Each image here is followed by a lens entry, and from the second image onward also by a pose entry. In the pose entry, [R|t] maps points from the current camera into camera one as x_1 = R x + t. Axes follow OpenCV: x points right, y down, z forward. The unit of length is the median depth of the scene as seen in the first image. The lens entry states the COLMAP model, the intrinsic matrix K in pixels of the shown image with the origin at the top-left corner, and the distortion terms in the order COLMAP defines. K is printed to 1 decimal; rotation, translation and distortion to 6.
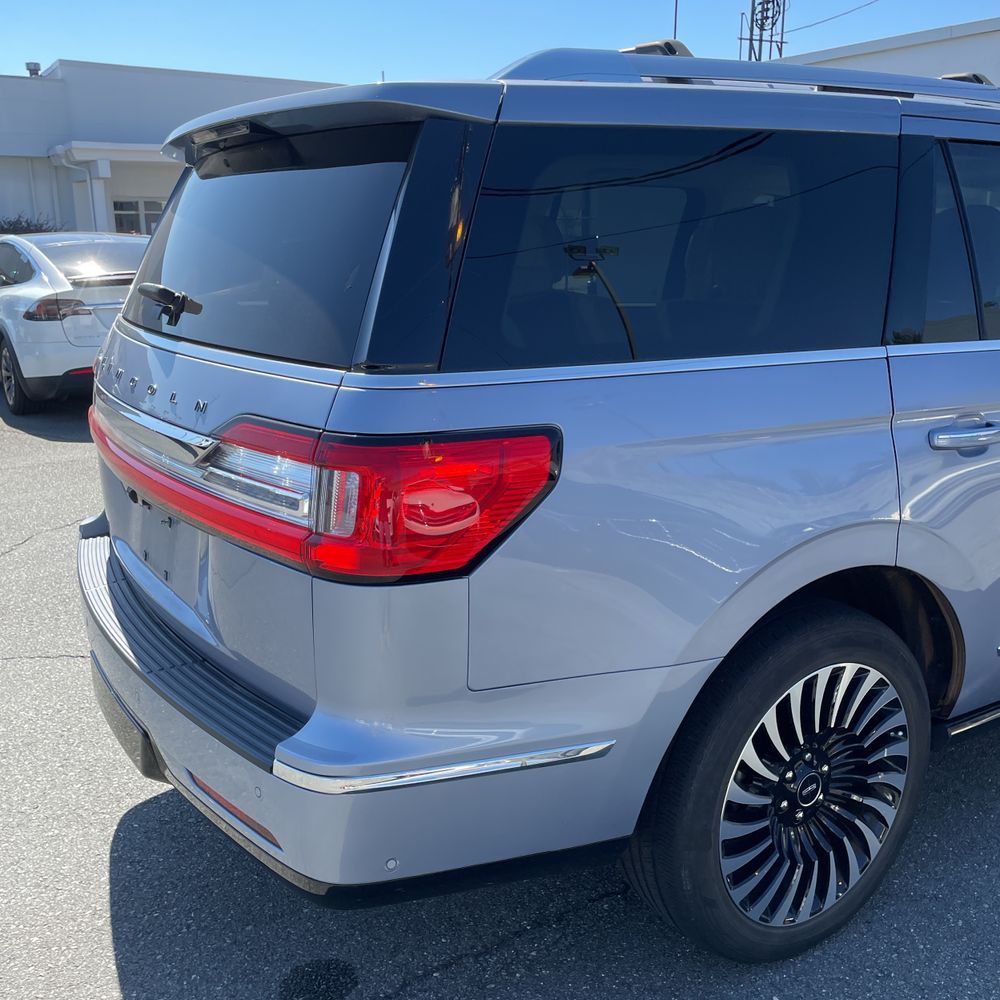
lens RADIAL K [[1011.3, 0, 504.0], [0, 1011.3, 497.8], [0, 0, 1]] dist [0.092794, -0.125979]
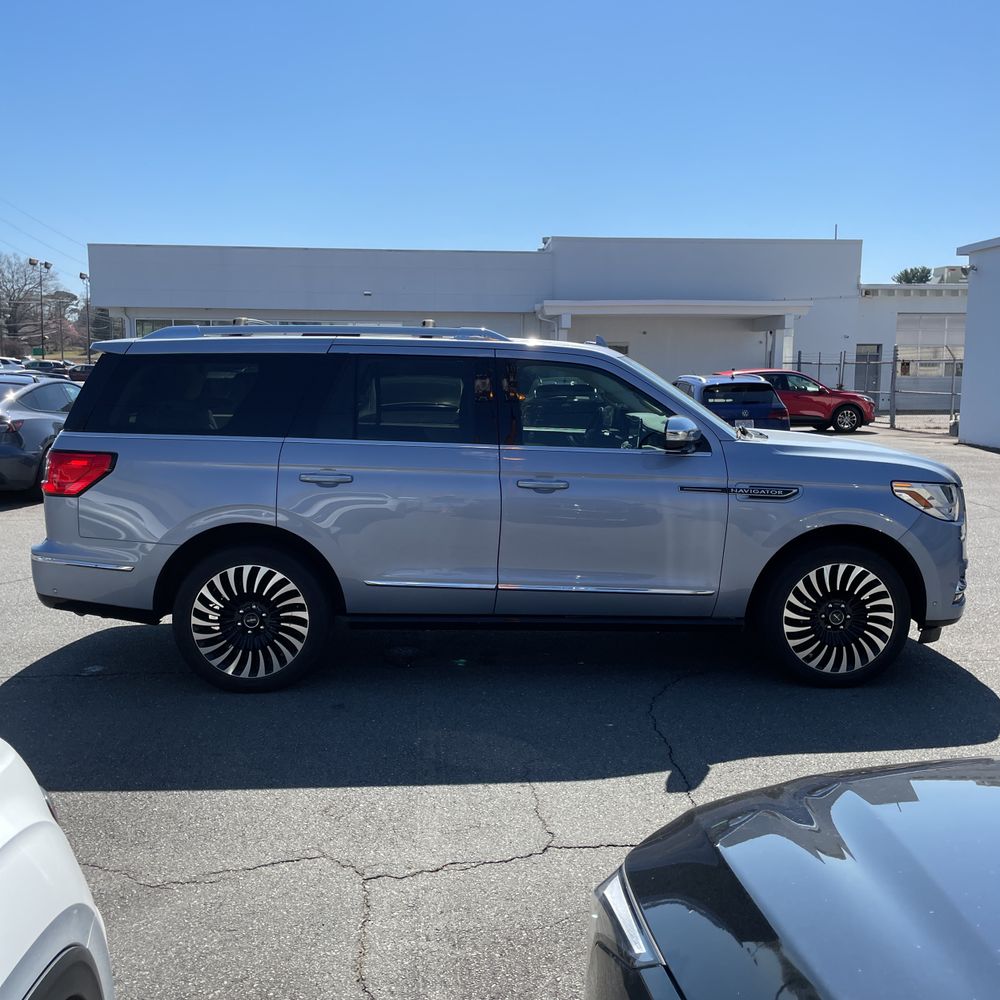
lens RADIAL K [[1011.3, 0, 504.0], [0, 1011.3, 497.8], [0, 0, 1]] dist [0.092794, -0.125979]
pose [[0.868862, 0.072108, -0.489774, 1.953913], [-0.133246, 0.986889, -0.091083, 0.140794], [0.476785, 0.144399, 0.867078, -0.816736]]
